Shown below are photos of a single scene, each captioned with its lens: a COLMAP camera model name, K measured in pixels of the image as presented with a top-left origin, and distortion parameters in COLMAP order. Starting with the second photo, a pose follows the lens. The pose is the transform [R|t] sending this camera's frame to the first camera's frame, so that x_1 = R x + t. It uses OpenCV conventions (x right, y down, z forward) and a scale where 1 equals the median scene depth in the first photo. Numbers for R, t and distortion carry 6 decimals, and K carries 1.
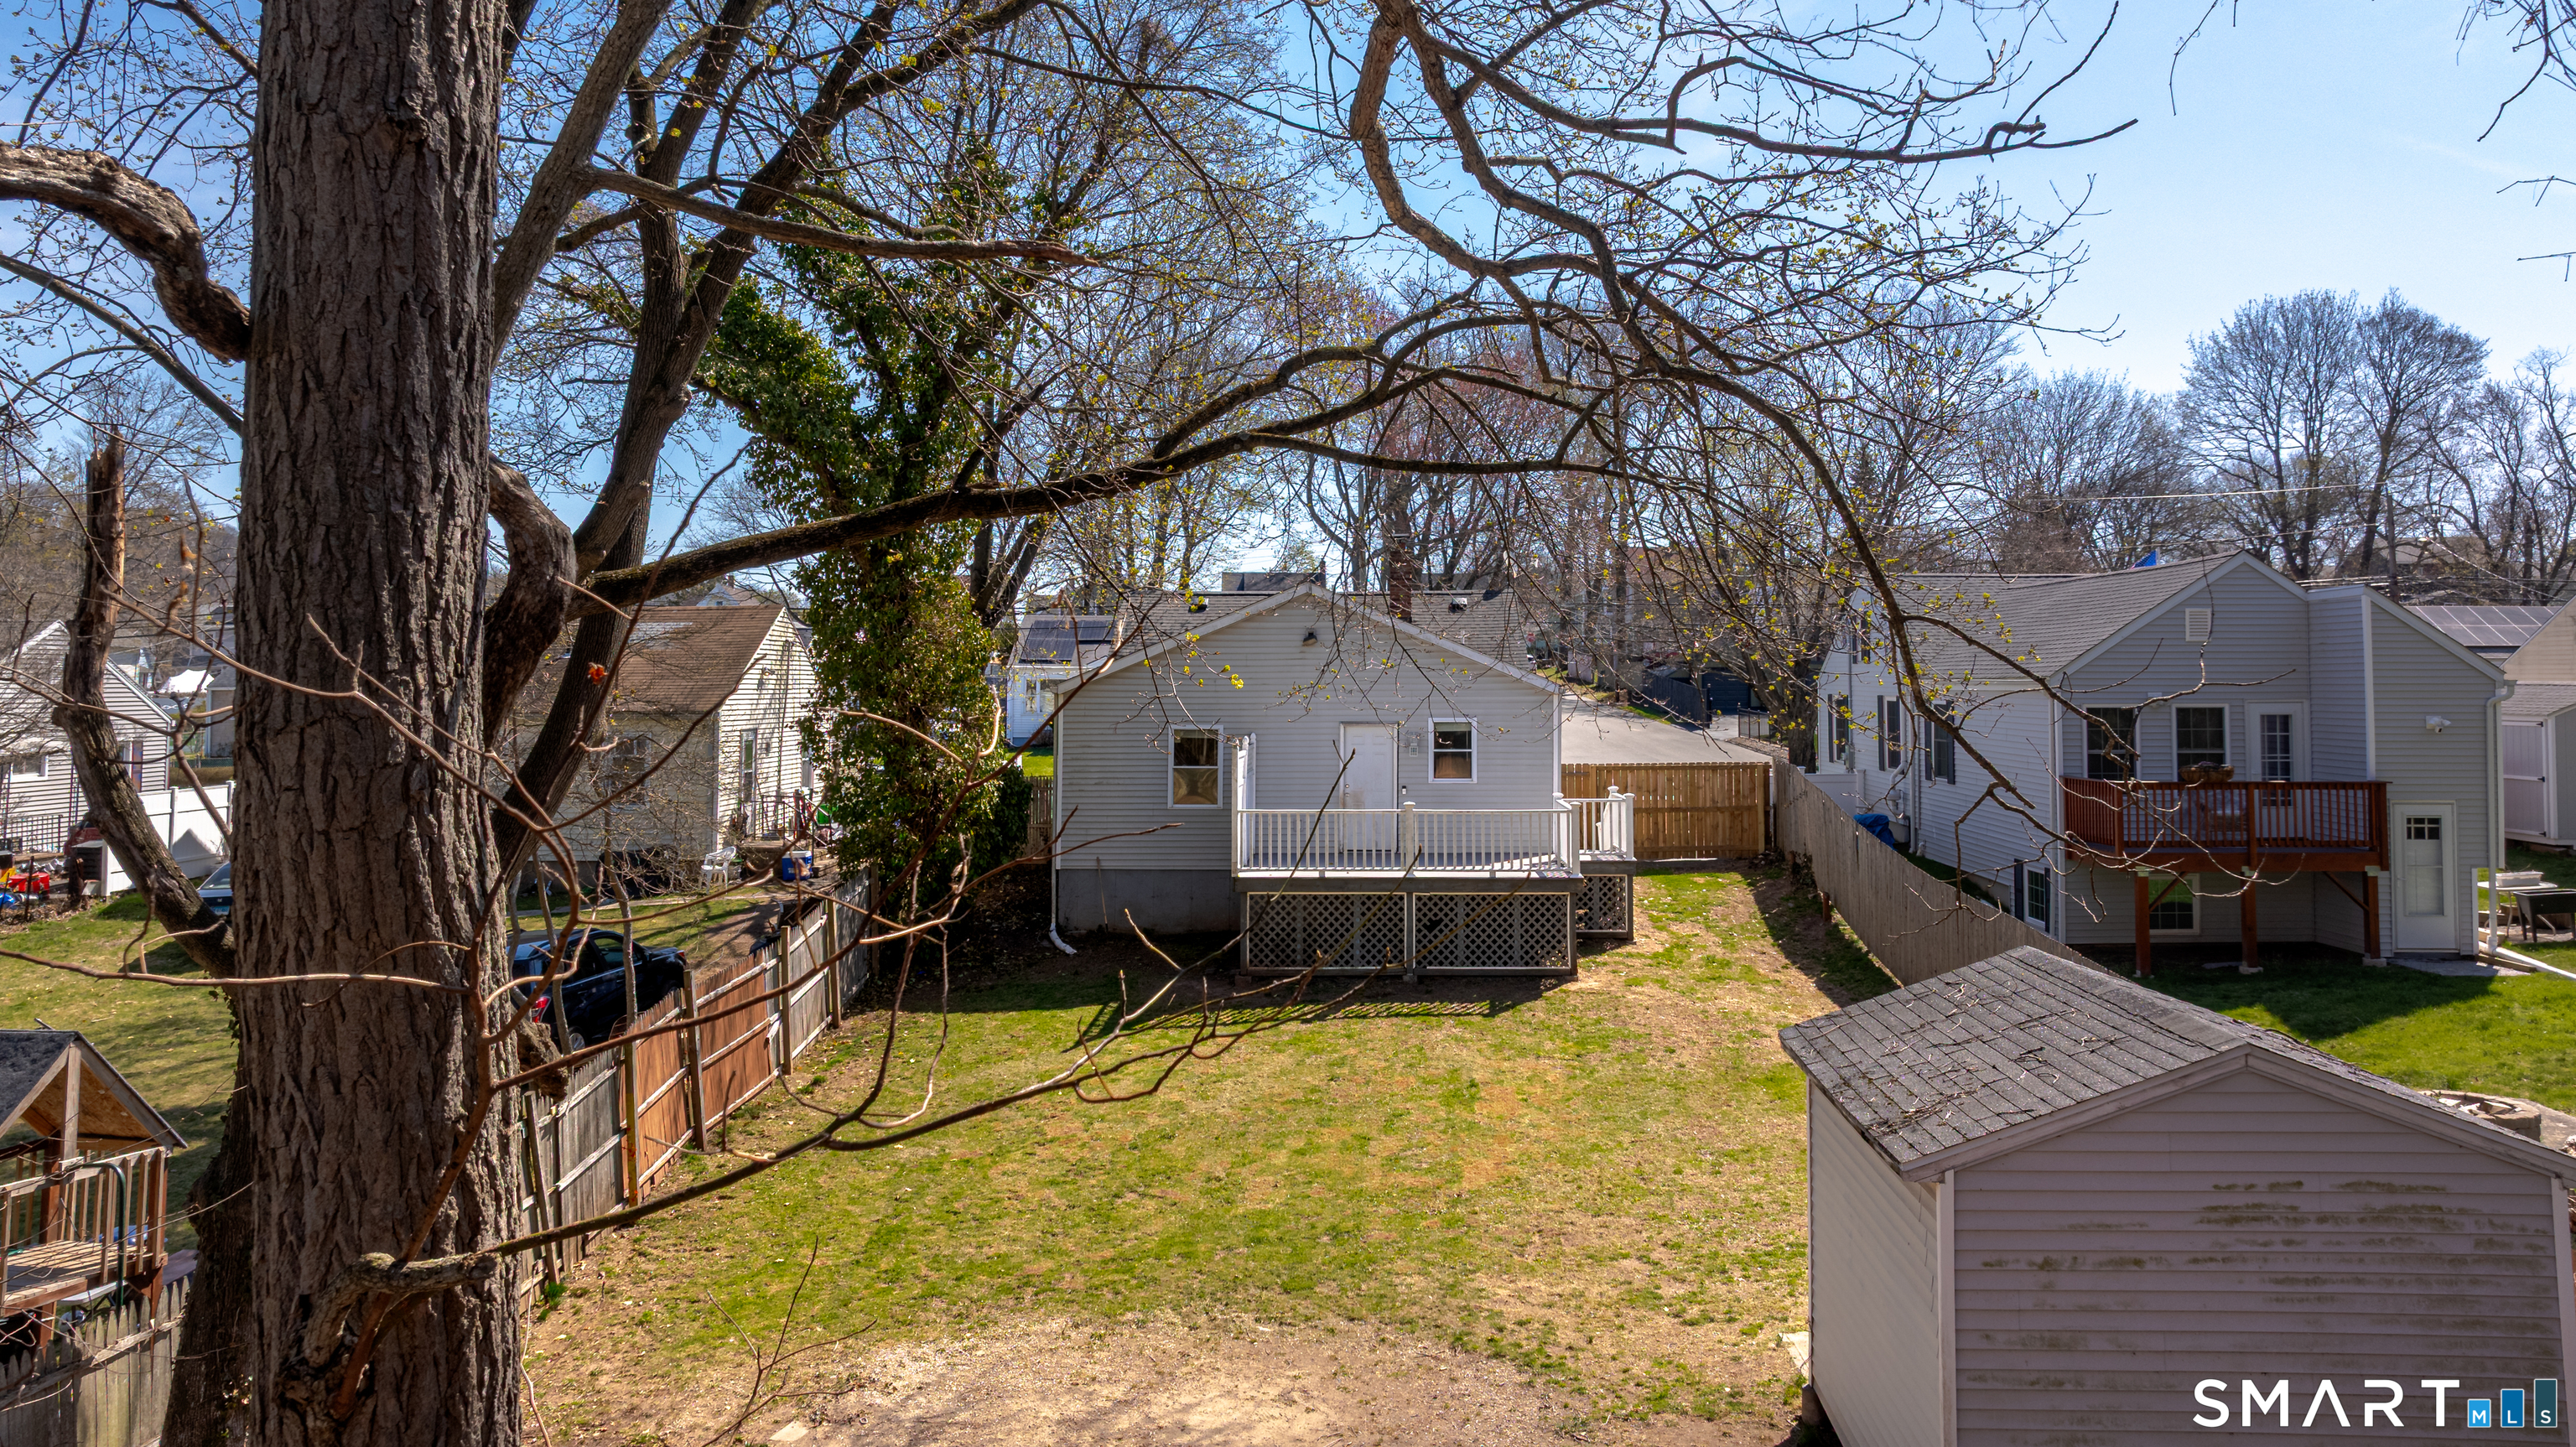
lens RADIAL K [[1801.0, 0, 1288.0], [0, 1801.0, 723.5], [0, 0, 1]] dist [-0.000179, -0.000290]
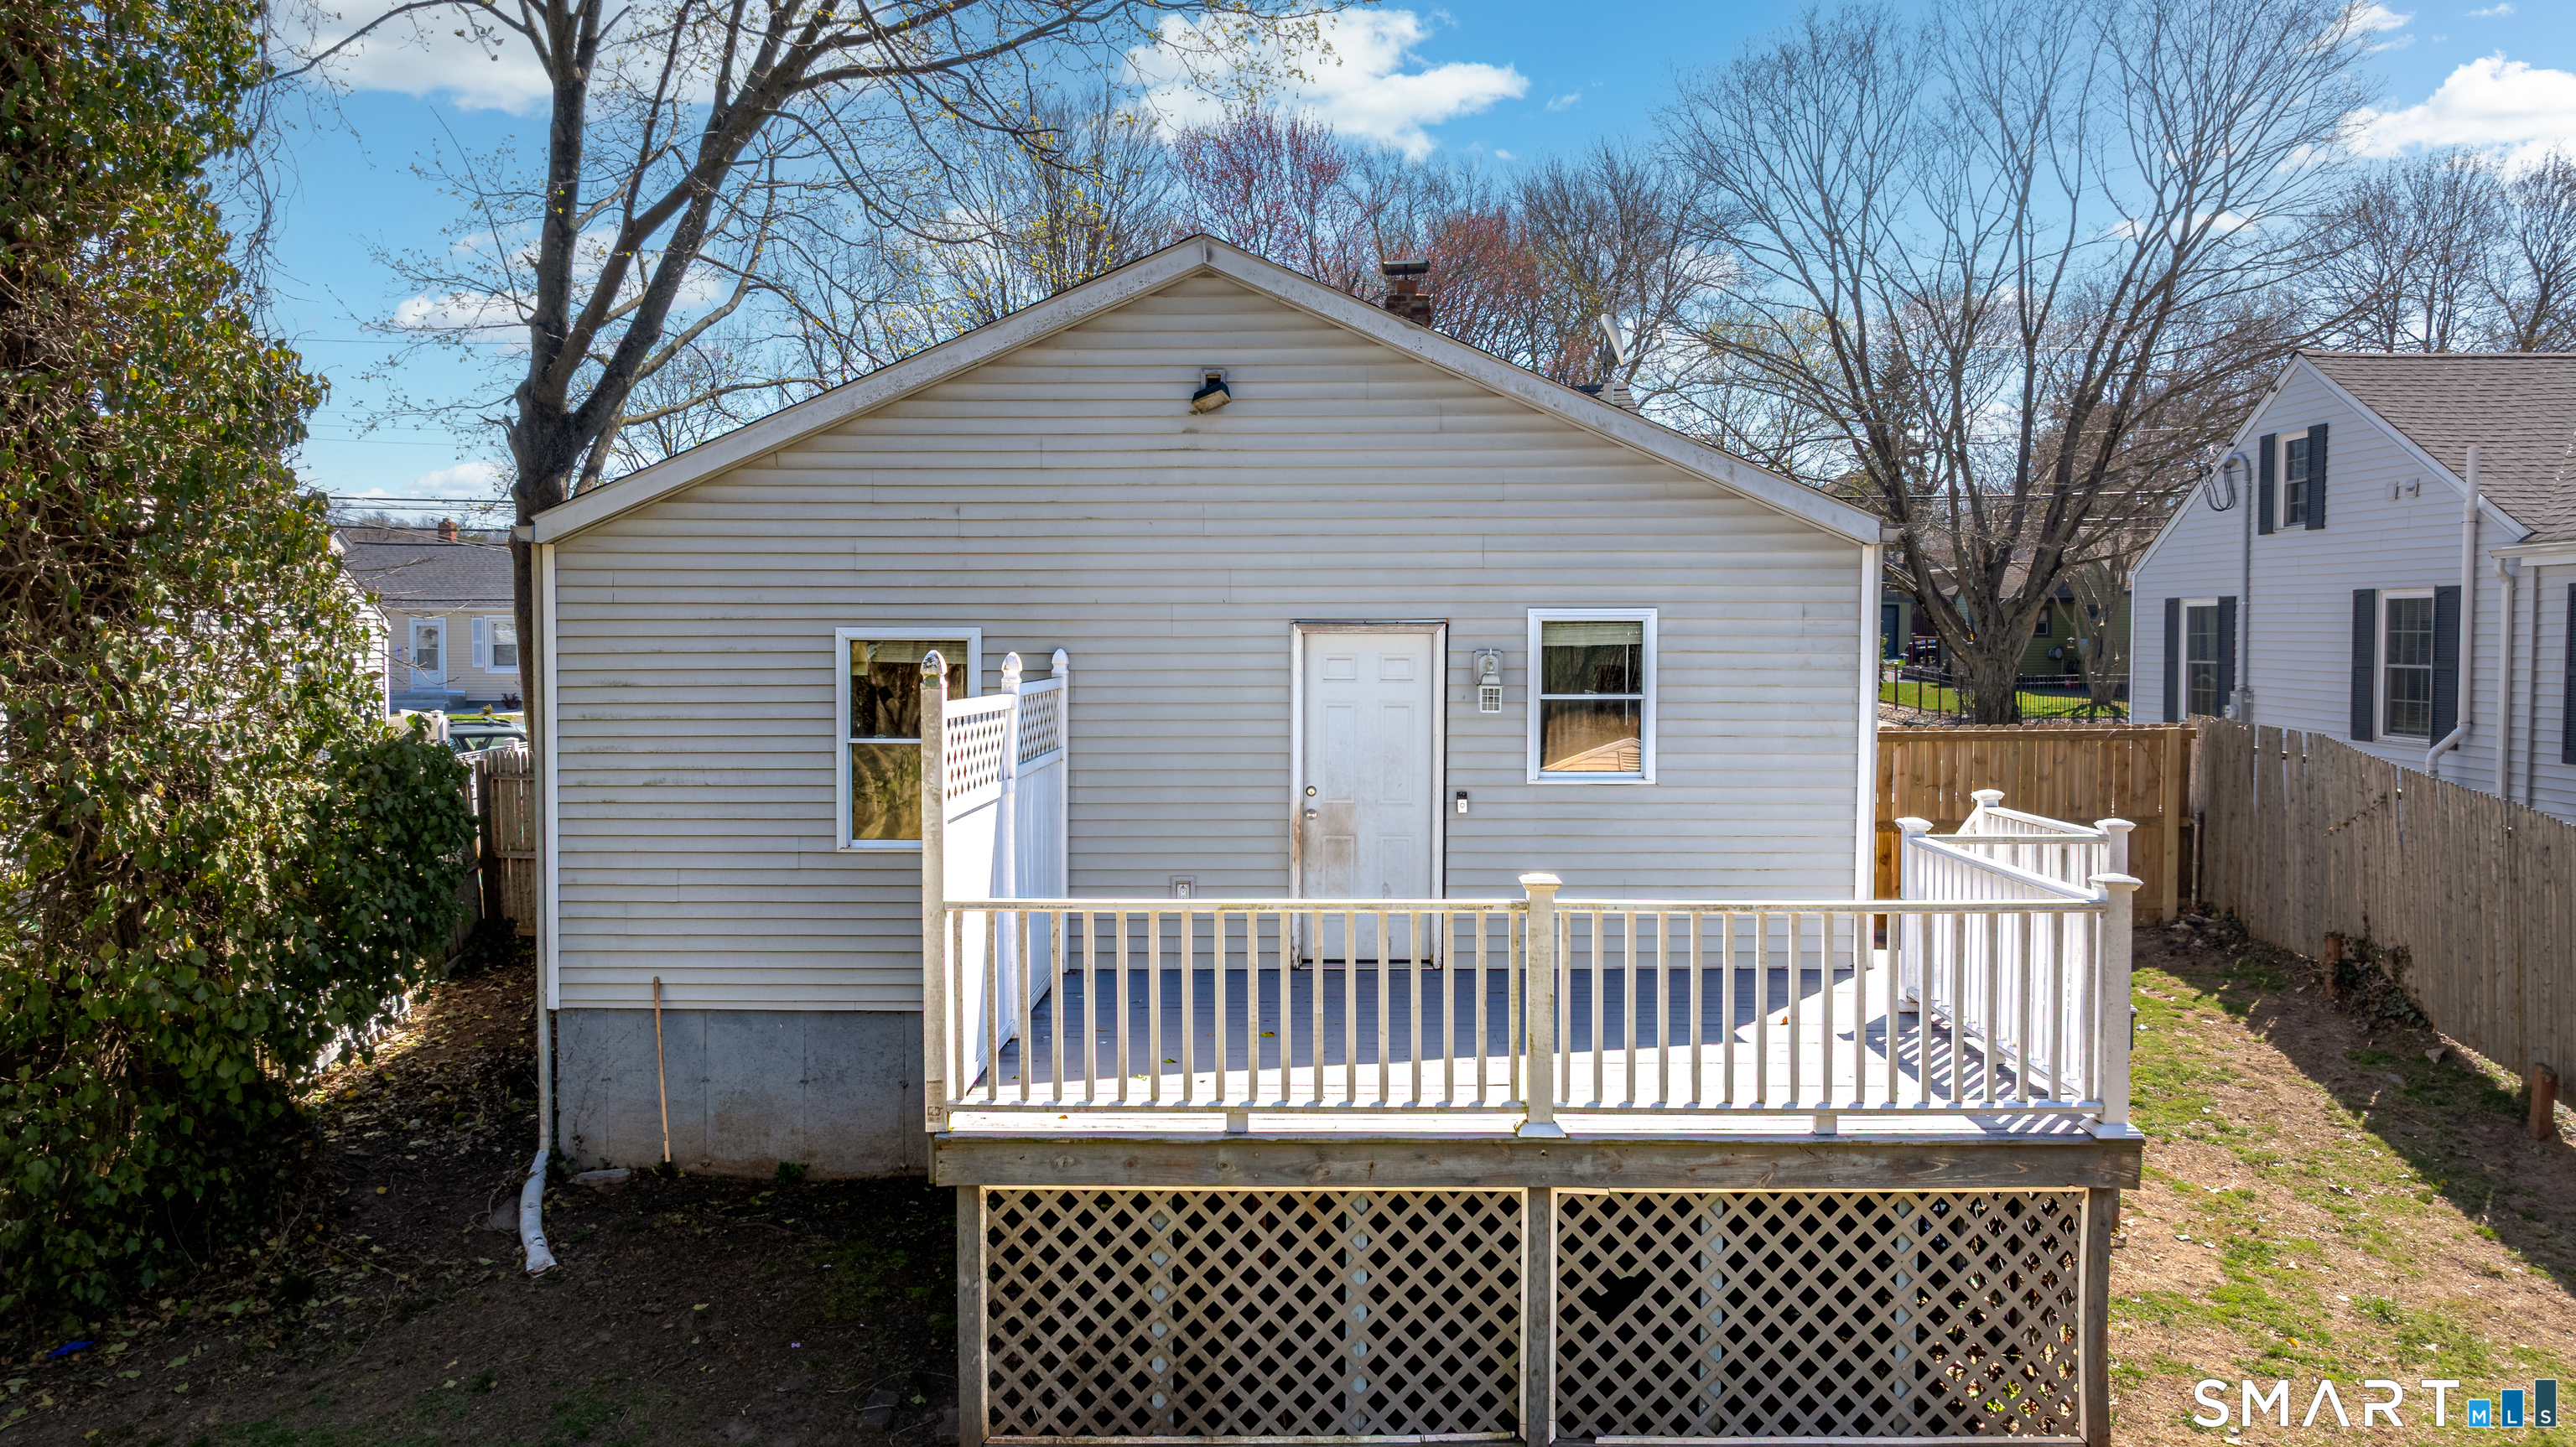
lens RADIAL K [[1801.0, 0, 1288.0], [0, 1801.0, 723.5], [0, 0, 1]] dist [-0.000179, -0.000290]
pose [[0.999294, 0.001091, 0.037553, 0.014156], [-0.002127, 0.999618, 0.027561, 0.010388], [-0.037508, -0.027621, 0.998915, 0.626939]]
